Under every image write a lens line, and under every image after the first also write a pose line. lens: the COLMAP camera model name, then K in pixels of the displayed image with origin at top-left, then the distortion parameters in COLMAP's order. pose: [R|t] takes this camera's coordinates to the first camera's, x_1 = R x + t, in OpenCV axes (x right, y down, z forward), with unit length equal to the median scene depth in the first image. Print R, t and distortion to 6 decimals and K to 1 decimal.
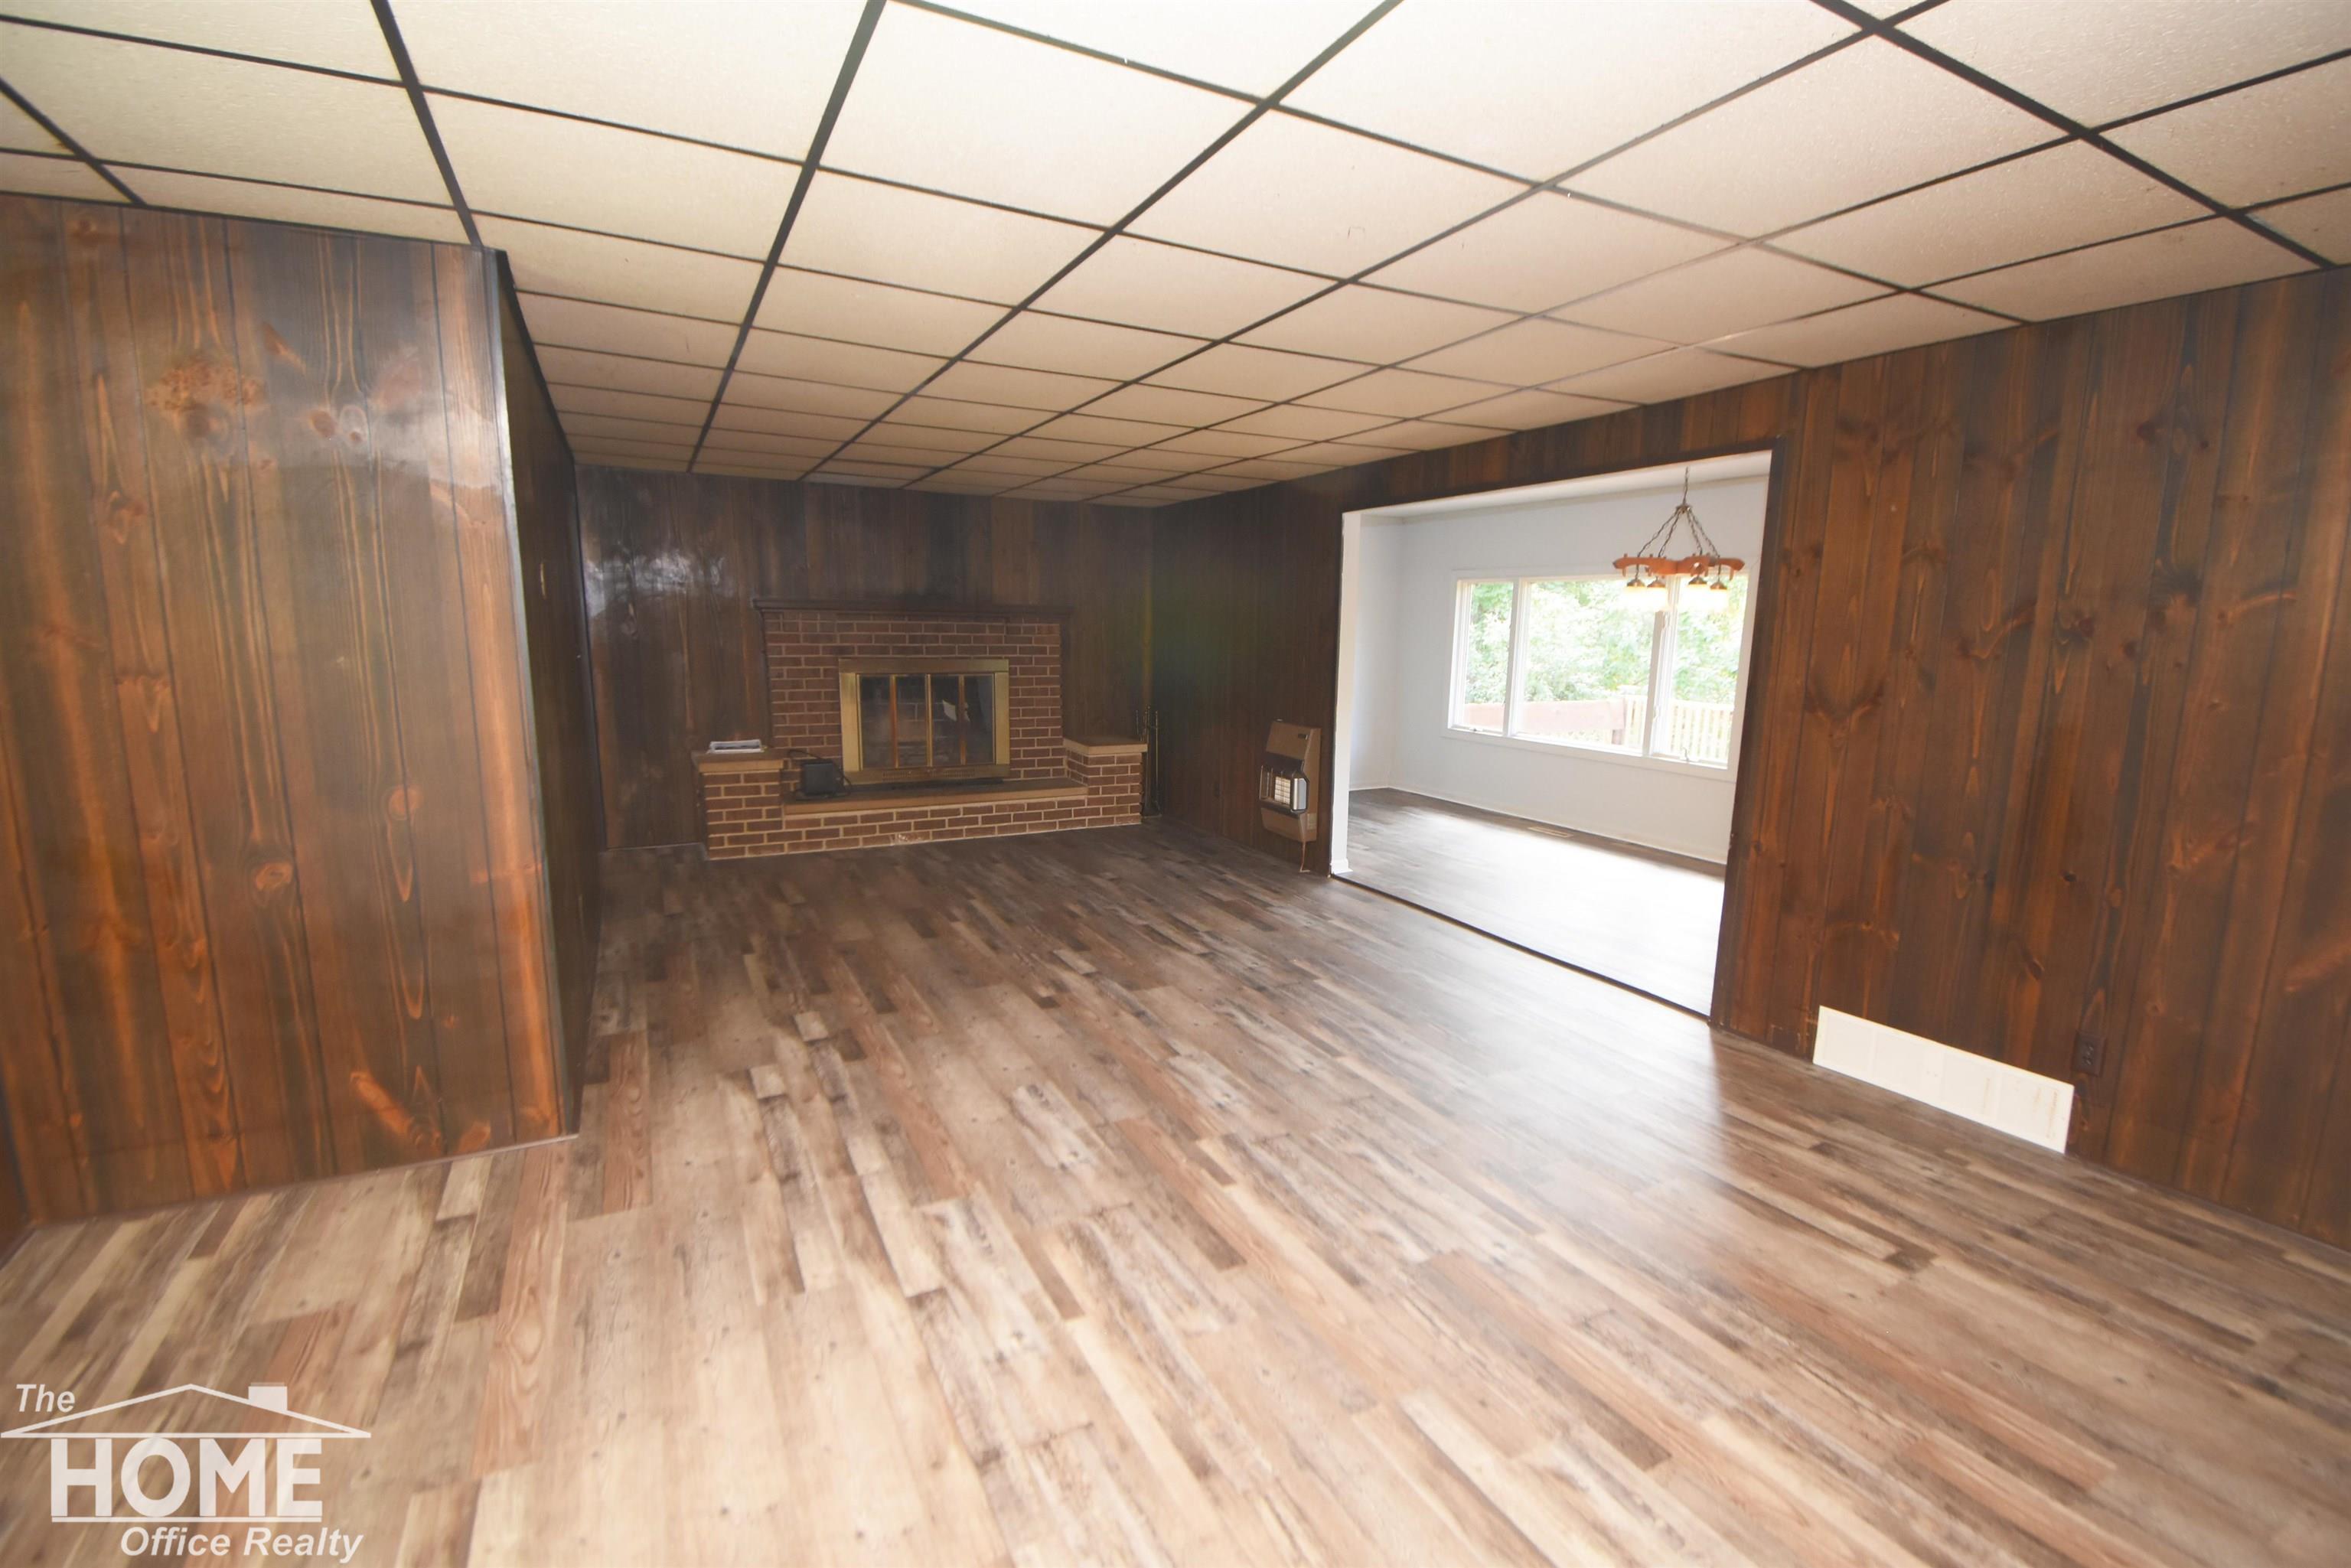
lens RADIAL K [[1044.0, 0, 1184.5], [0, 1044.0, 791.4], [0, 0, 1]] dist [0.005493, -0.002789]
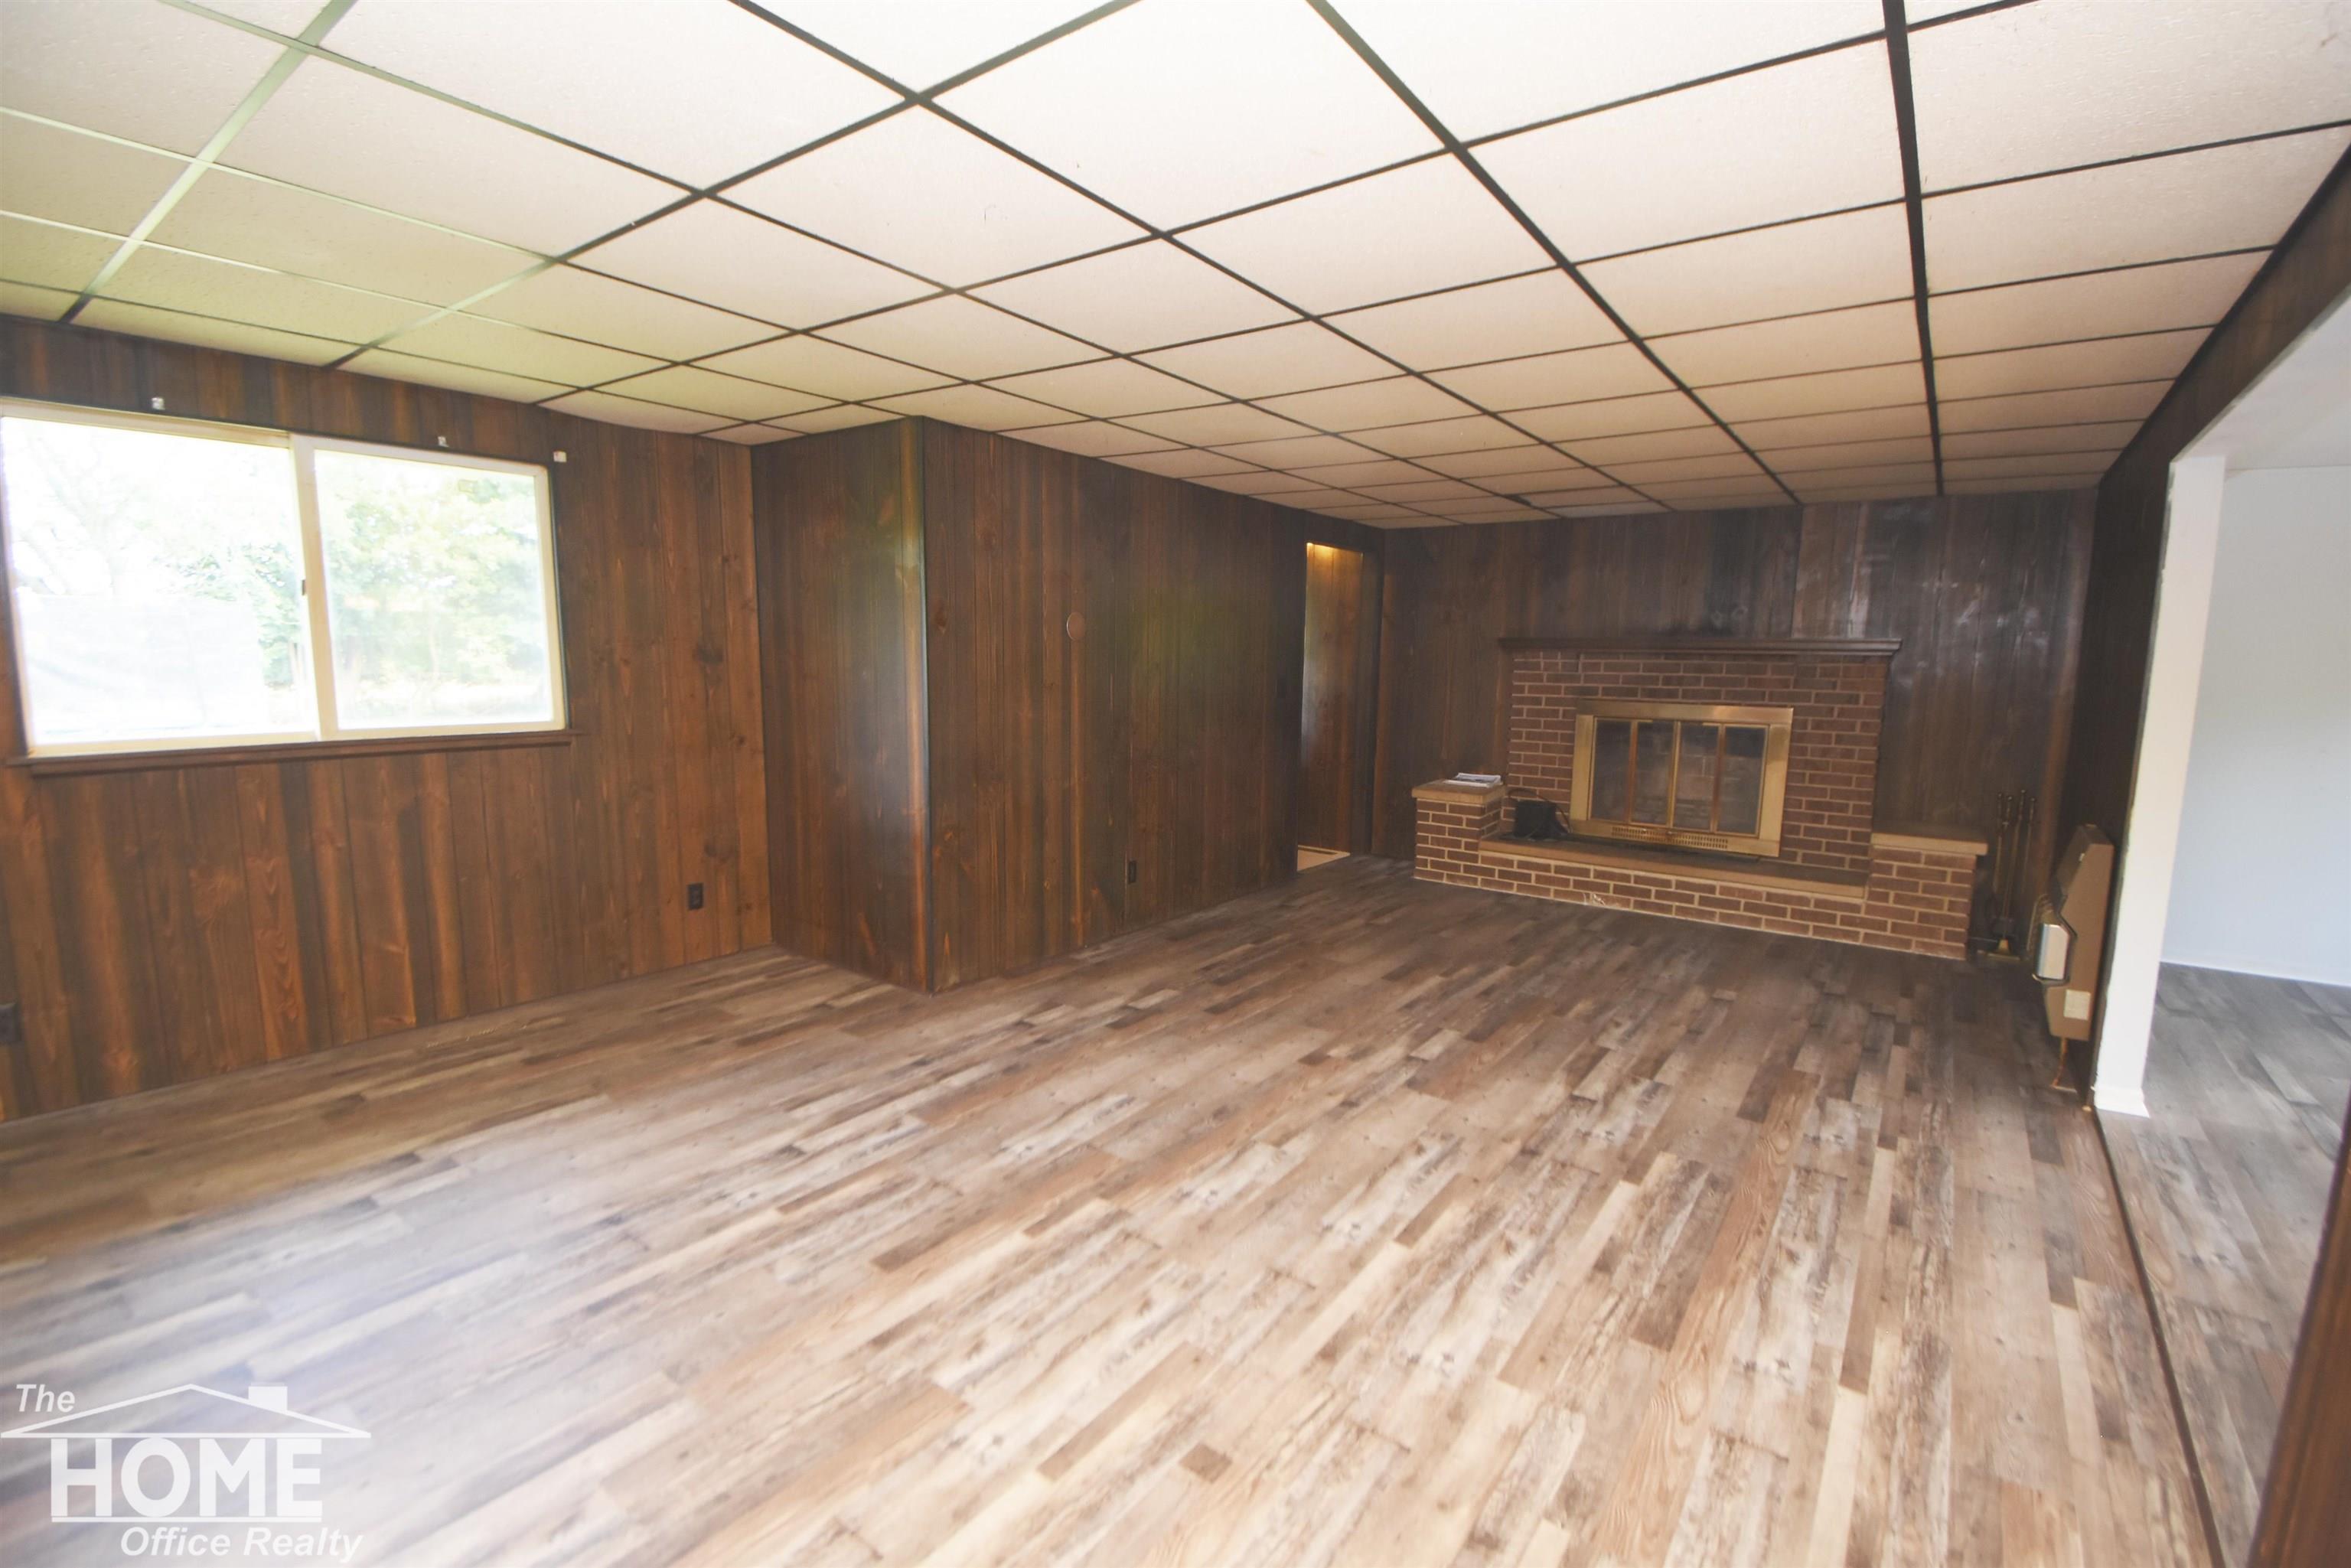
lens RADIAL K [[1044.0, 0, 1176.9], [0, 1044.0, 784.6], [0, 0, 1]] dist [0.005493, -0.002789]
pose [[0.423416, 0.103205, -0.900037, 0.579730], [-0.152220, 0.987470, 0.041620, -0.054254], [0.893055, 0.119381, 0.433821, 0.423537]]
